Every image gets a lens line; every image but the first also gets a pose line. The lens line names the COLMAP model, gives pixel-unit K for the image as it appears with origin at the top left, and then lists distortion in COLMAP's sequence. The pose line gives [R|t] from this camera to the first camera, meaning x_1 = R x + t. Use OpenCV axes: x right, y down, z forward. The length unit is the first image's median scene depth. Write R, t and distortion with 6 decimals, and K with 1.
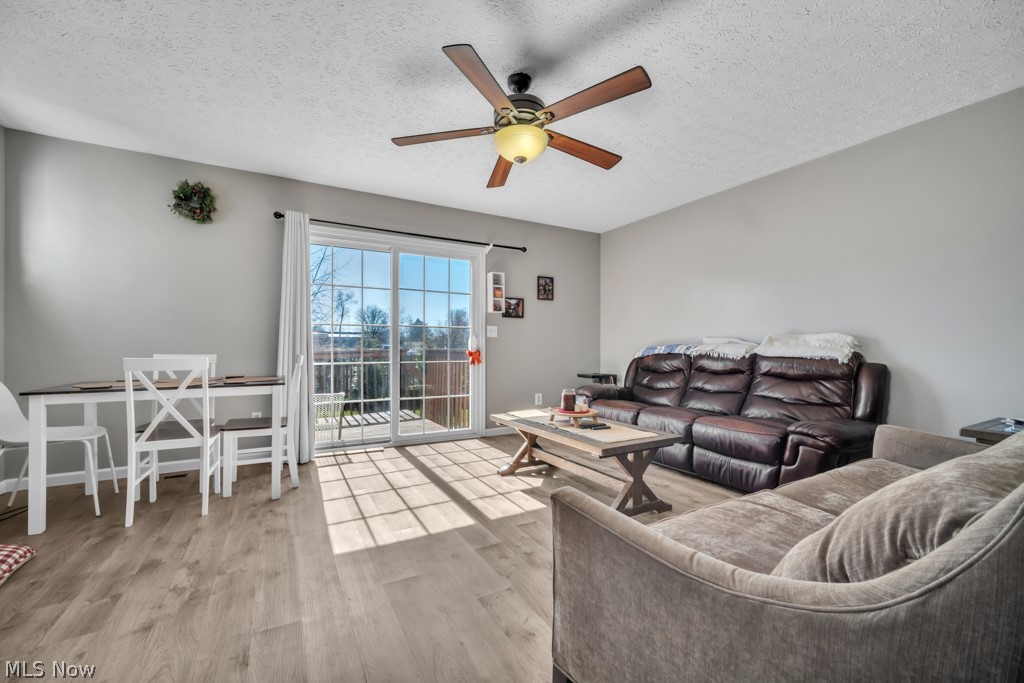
lens RADIAL K [[409.4, 0, 508.9], [0, 409.4, 338.9], [0, 0, 1]] dist [-0.000151, -0.000115]
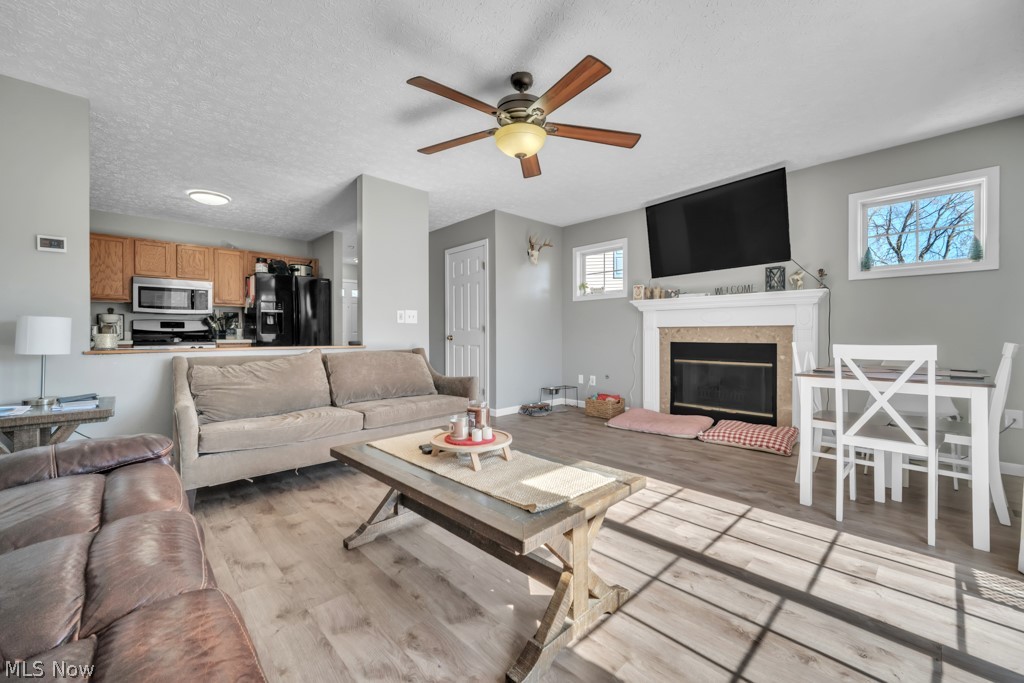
lens RADIAL K [[409.4, 0, 508.9], [0, 409.4, 338.9], [0, 0, 1]] dist [-0.000151, -0.000115]
pose [[-0.971438, 0.001744, -0.237287, 0.250890], [0.003972, 0.999952, -0.008912, 0.035245], [0.237260, -0.009600, -0.971399, 1.618489]]
